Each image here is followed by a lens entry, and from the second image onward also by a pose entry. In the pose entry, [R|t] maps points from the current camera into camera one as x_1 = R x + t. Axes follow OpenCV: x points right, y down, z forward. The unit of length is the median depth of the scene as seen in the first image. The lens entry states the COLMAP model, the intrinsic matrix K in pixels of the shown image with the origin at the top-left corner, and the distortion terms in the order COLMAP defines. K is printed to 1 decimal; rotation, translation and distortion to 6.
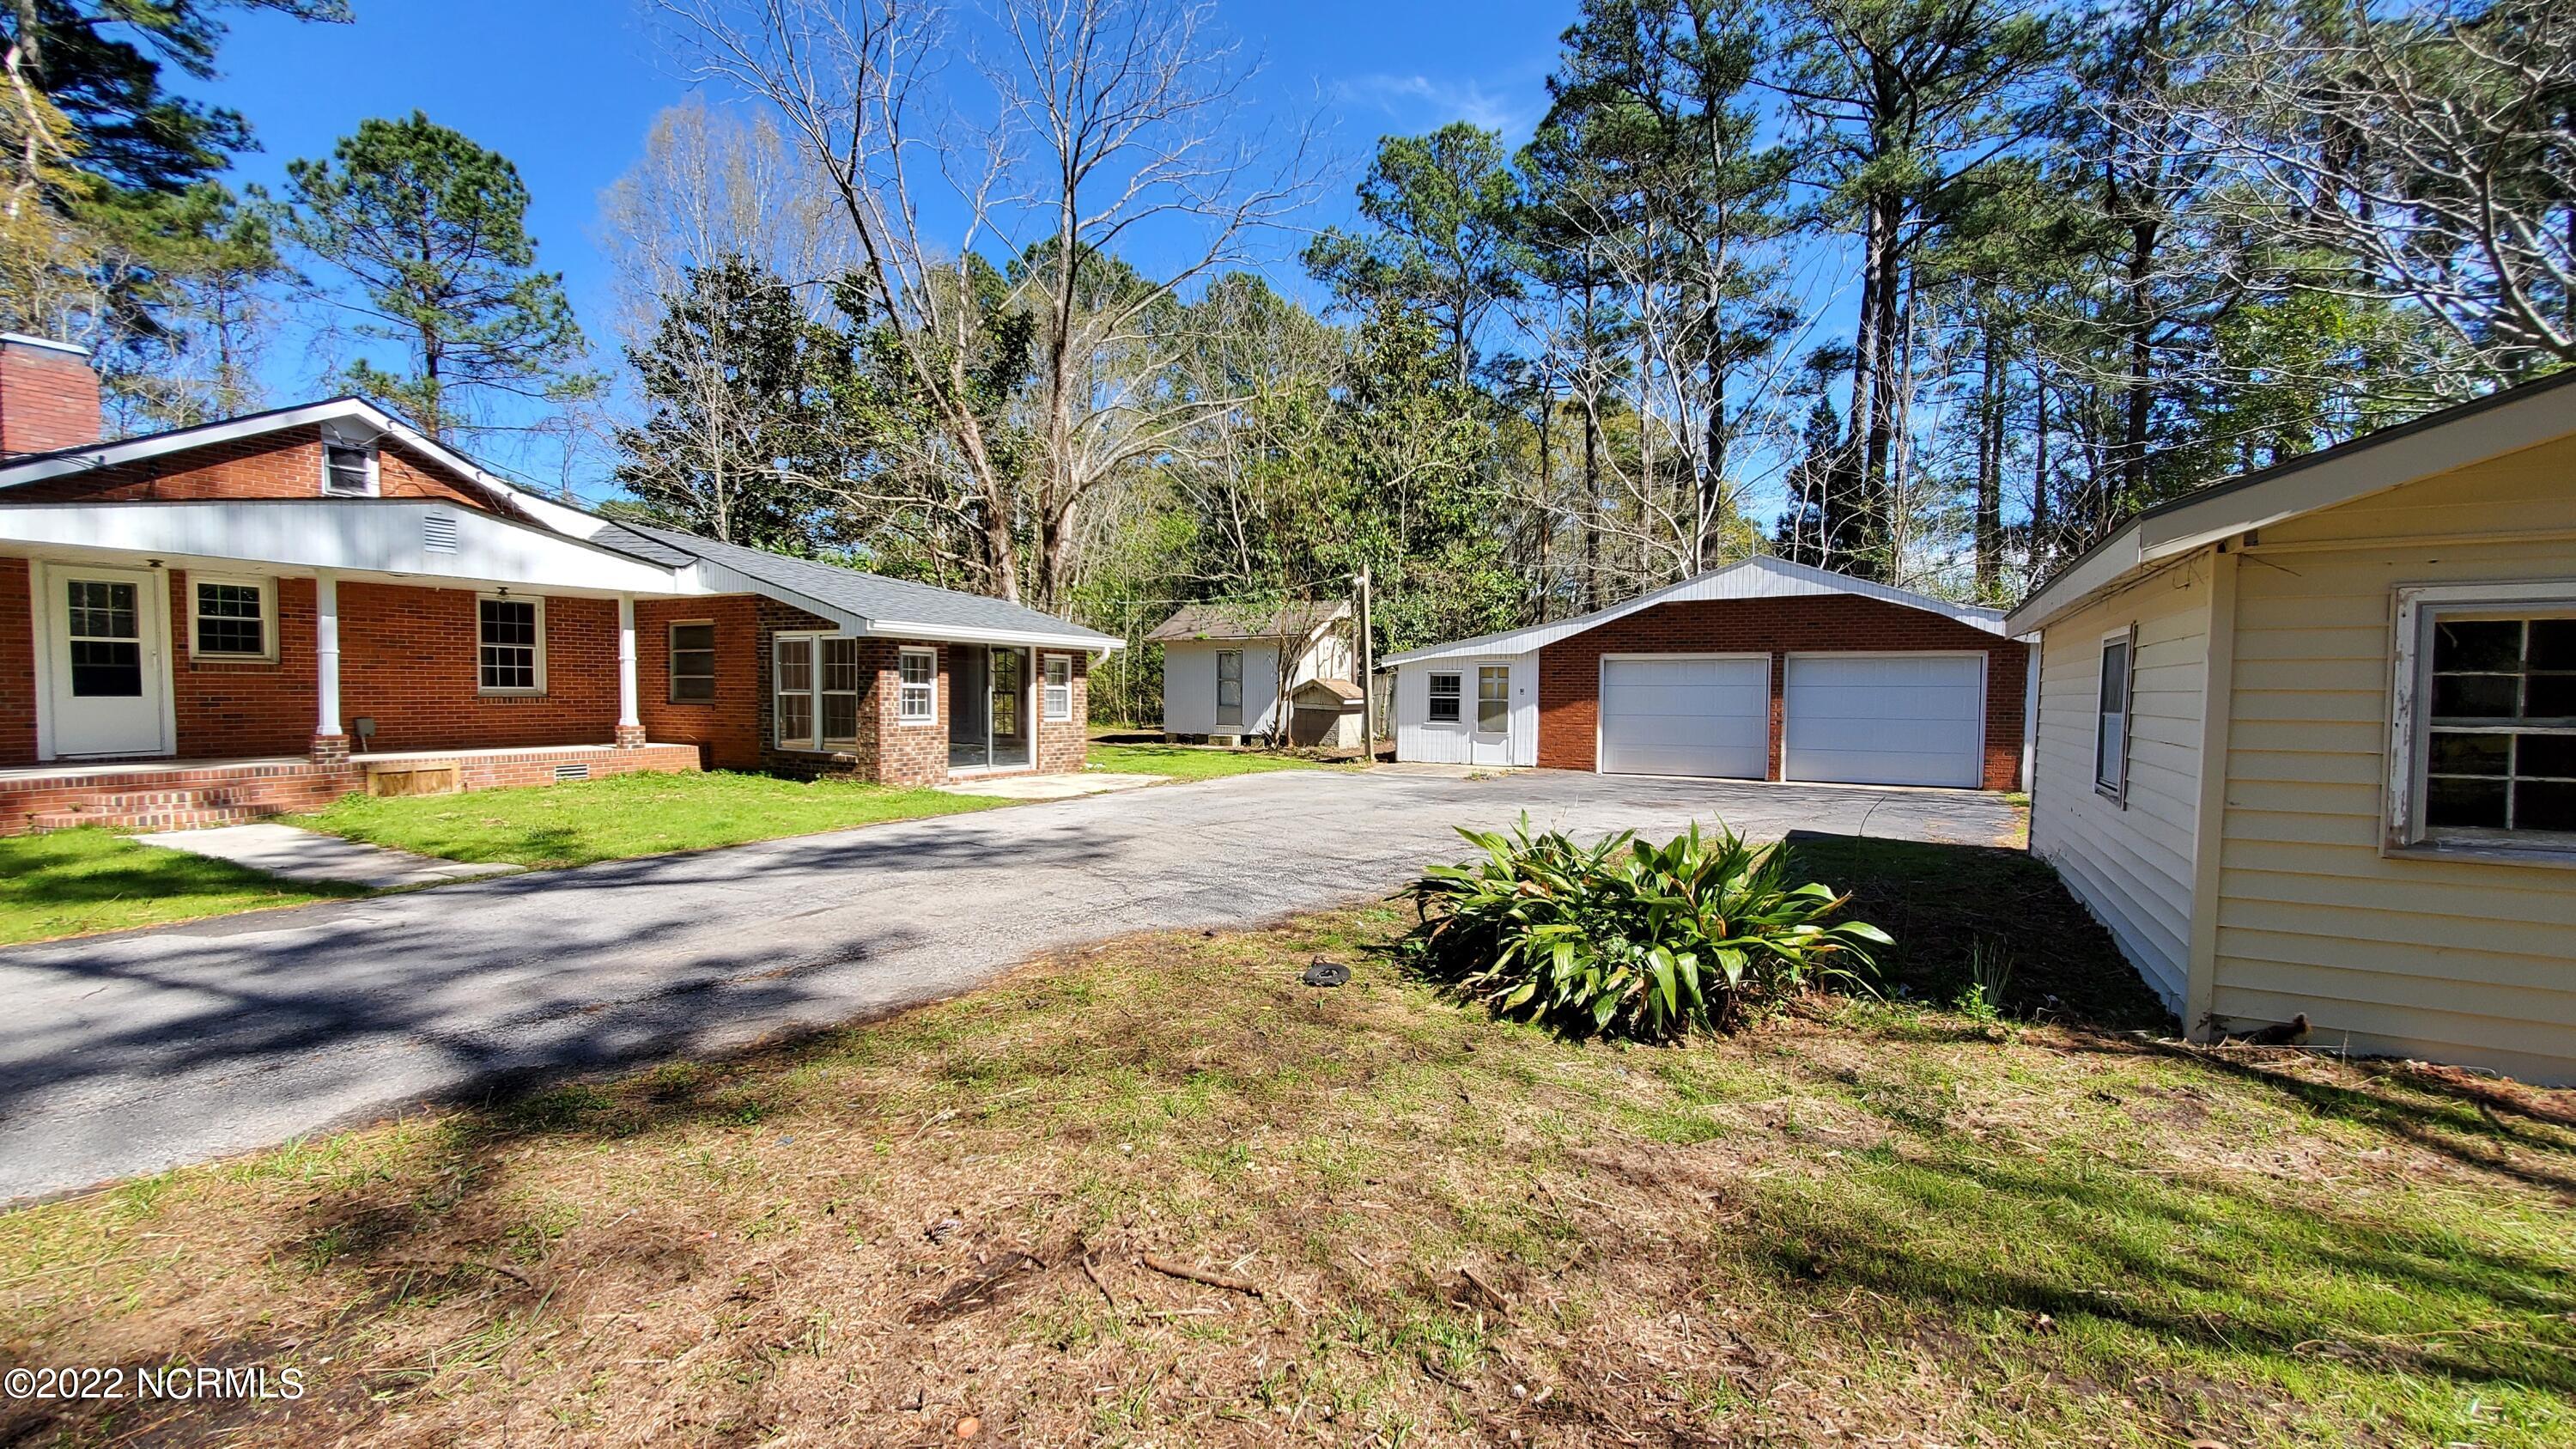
lens RADIAL K [[1024.5, 0, 1286.6], [0, 1024.5, 739.8], [0, 0, 1]] dist [0.001438, -0.001125]
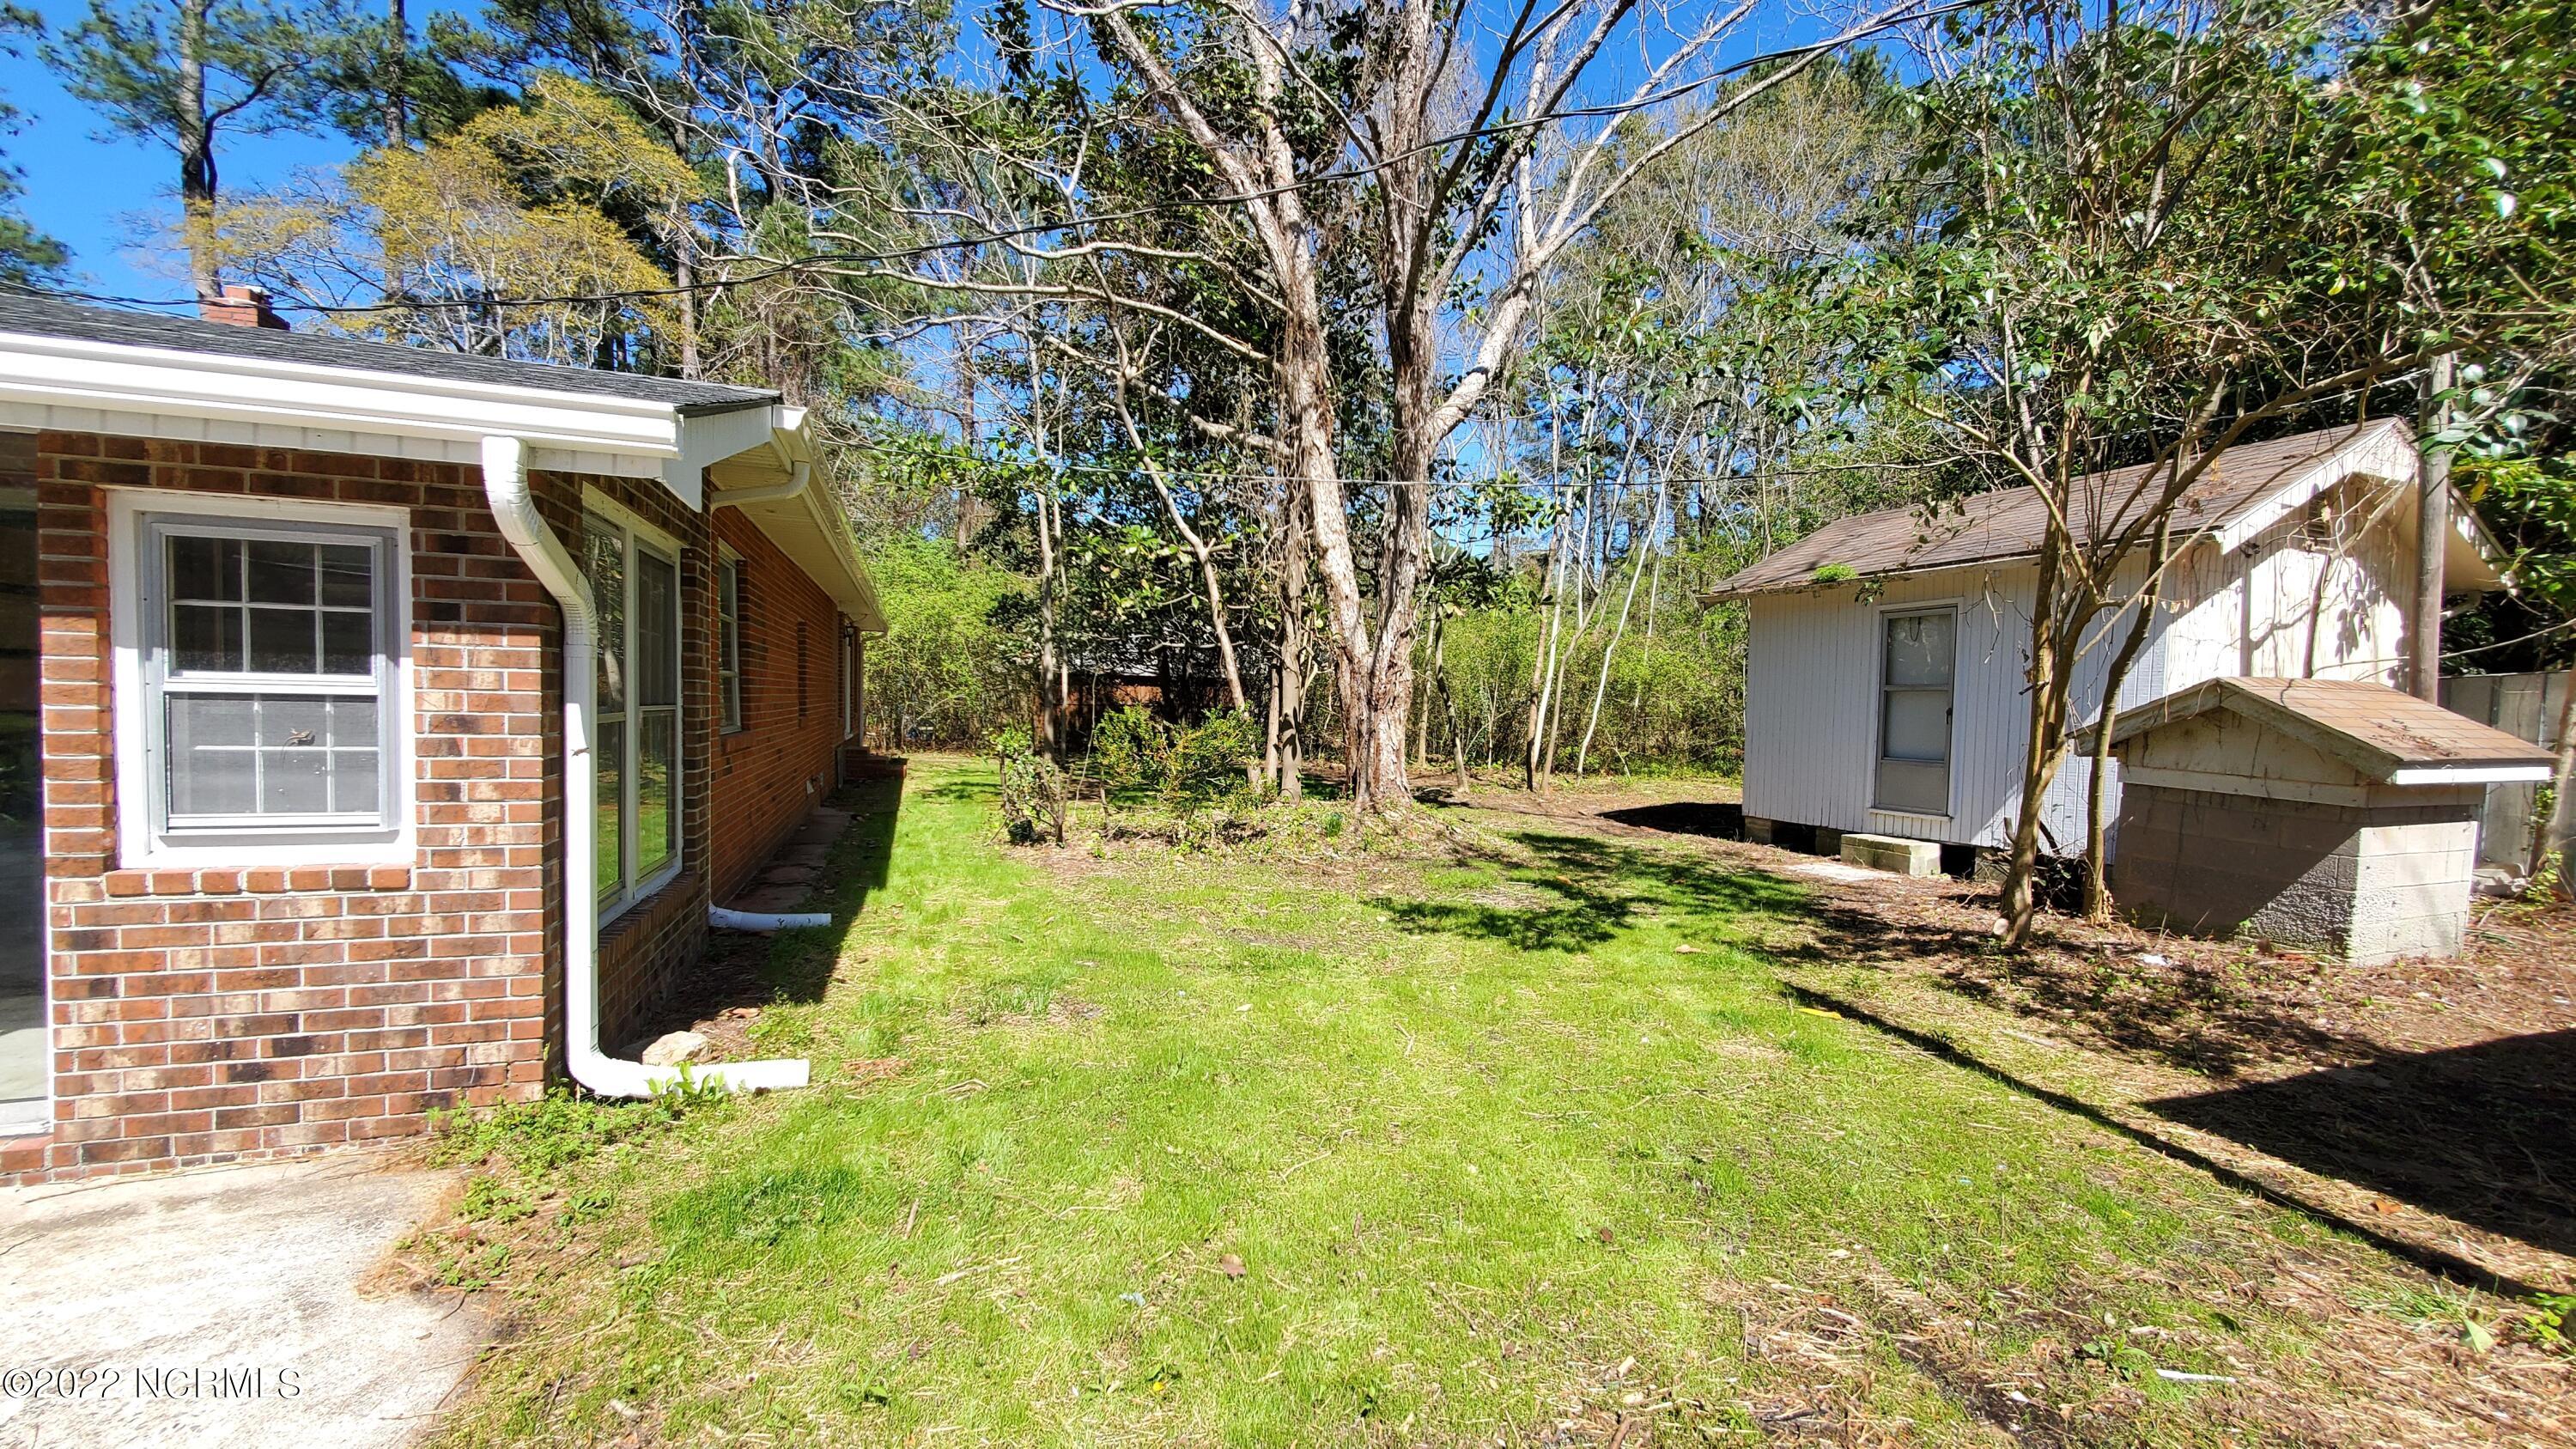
lens RADIAL K [[1024.5, 0, 1290.3], [0, 1024.5, 740.6], [0, 0, 1]] dist [0.001438, -0.001125]
pose [[0.749451, 0.034404, -0.661165, 0.022784], [-0.047754, 0.998857, -0.002154, -0.033974], [0.660335, 0.033188, 0.750238, 0.687407]]
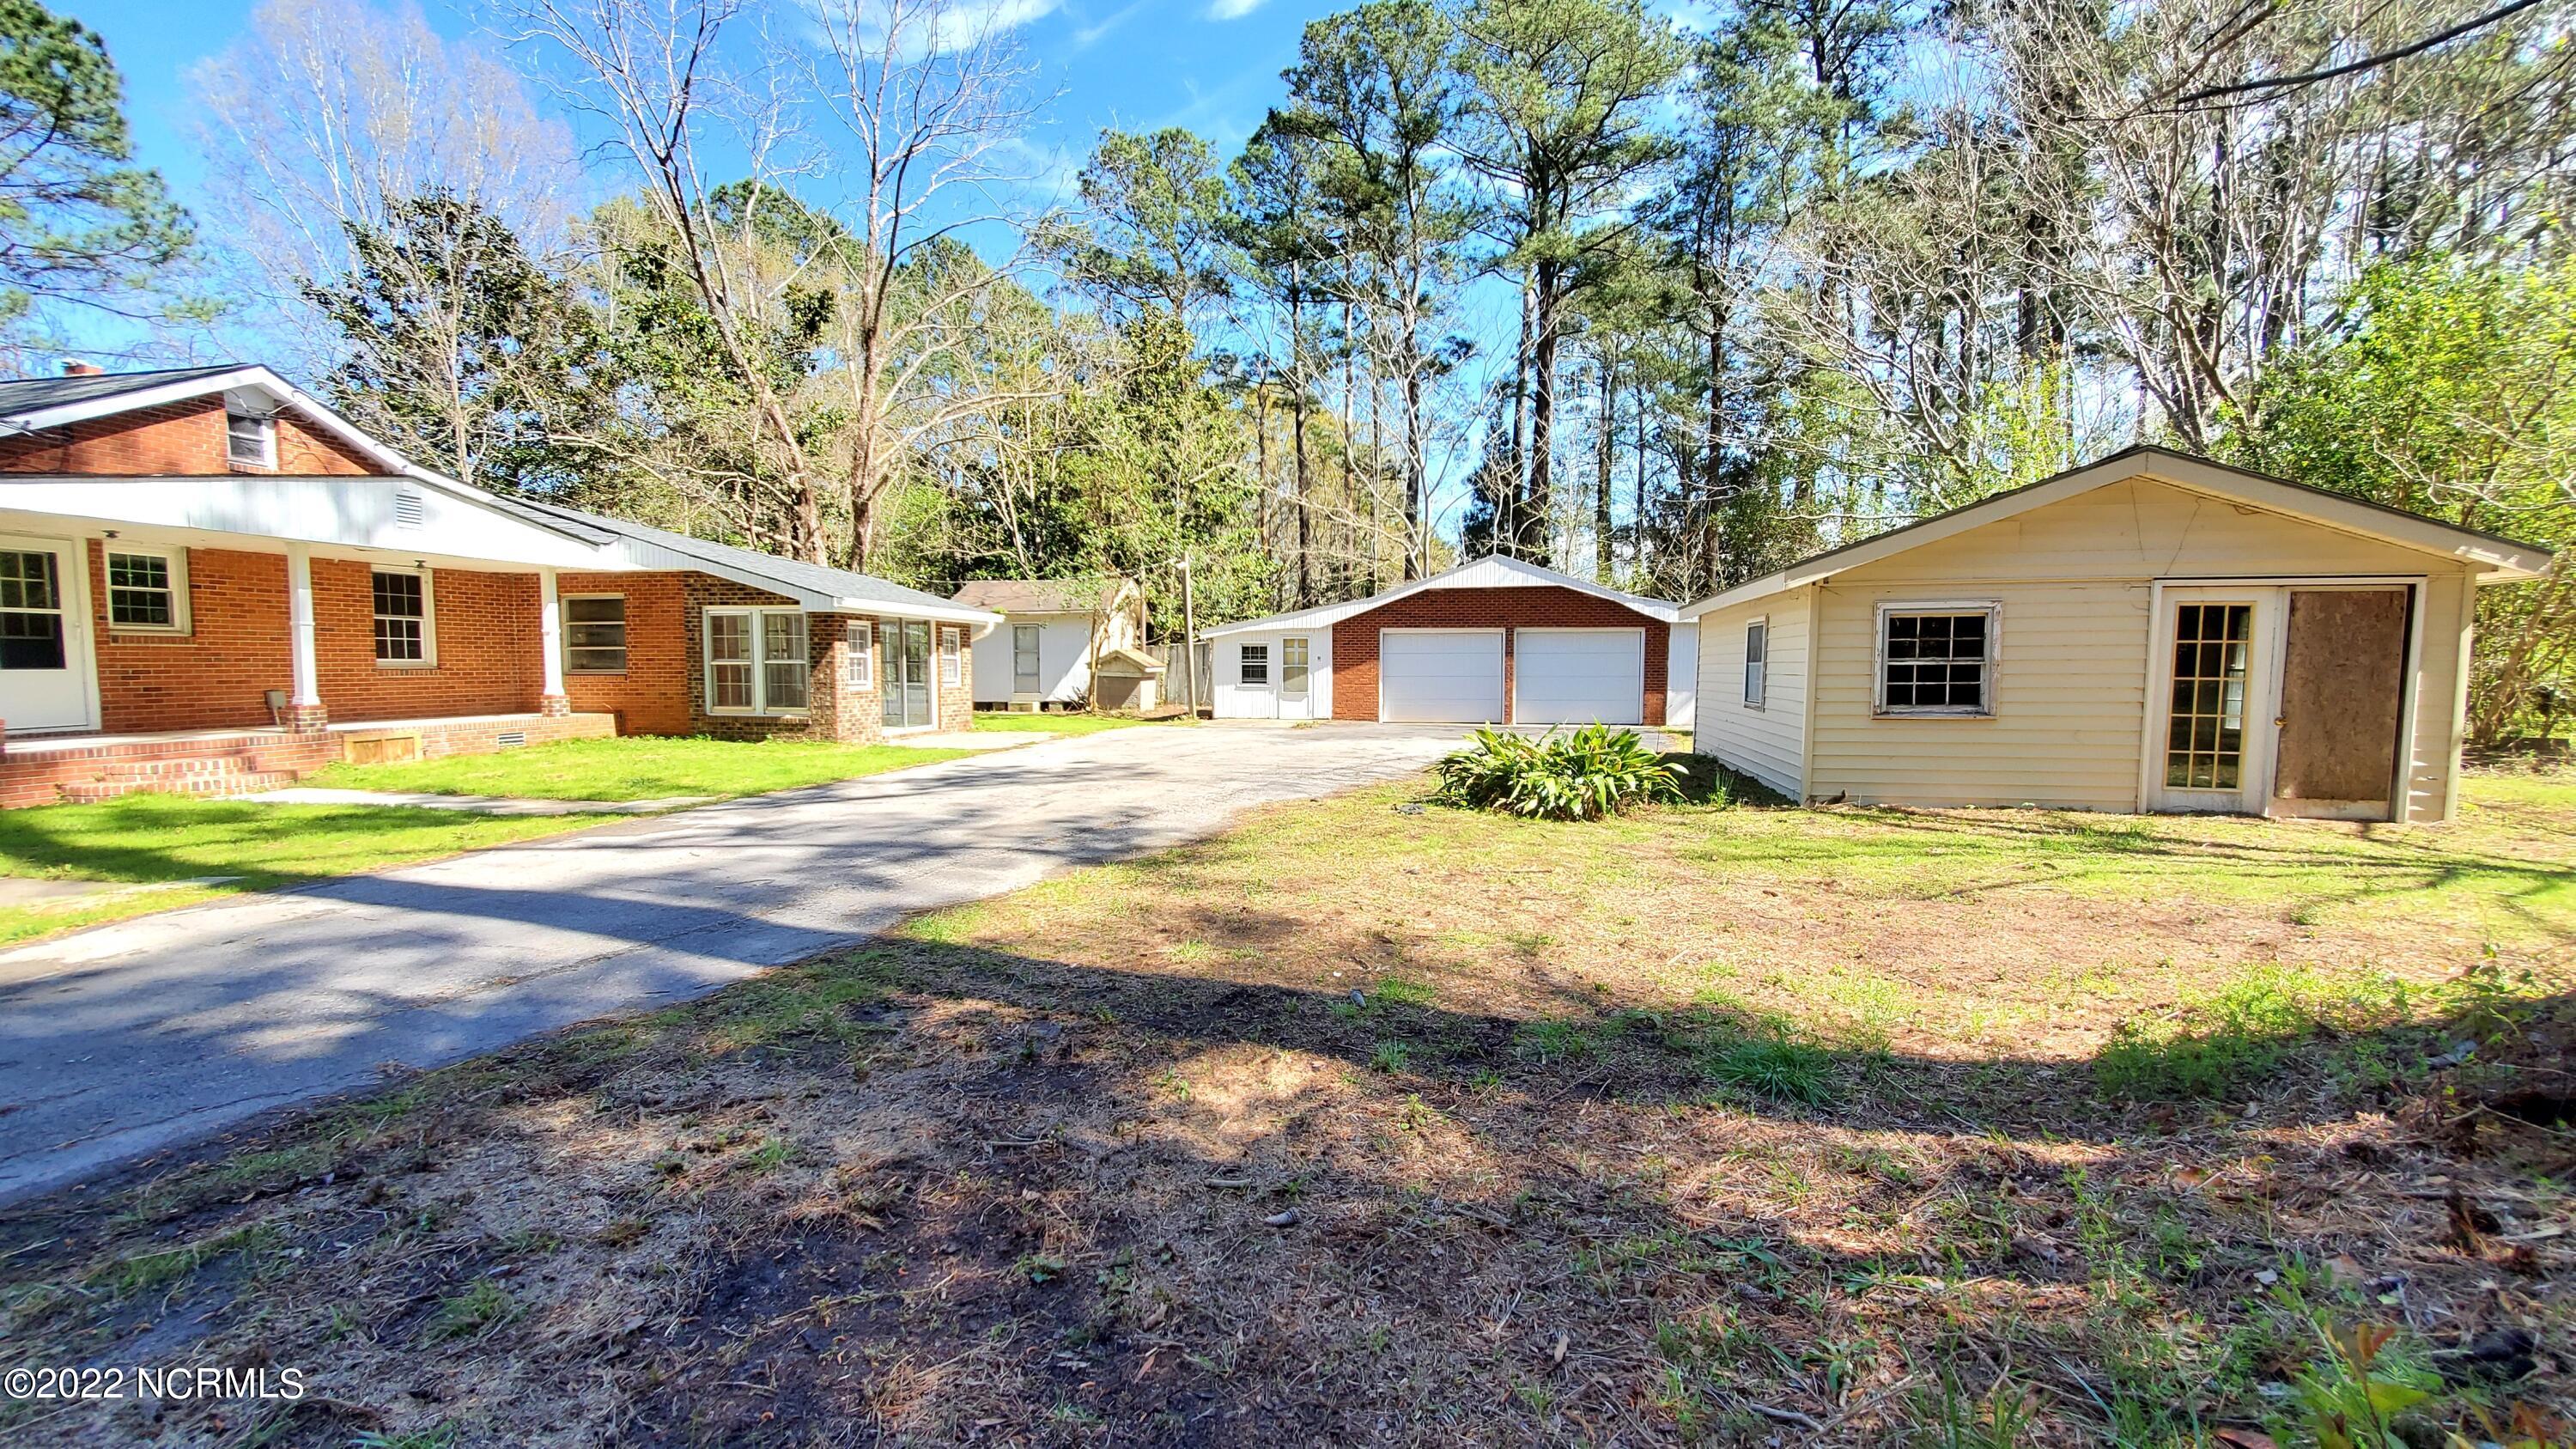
lens RADIAL K [[1024.5, 0, 1285.8], [0, 1024.5, 740.1], [0, 0, 1]] dist [0.001438, -0.001125]
pose [[0.951499, -0.030780, 0.306108, -0.152332], [0.022528, 0.999282, 0.030456, 0.010221], [-0.306826, -0.022083, 0.951509, -0.134888]]
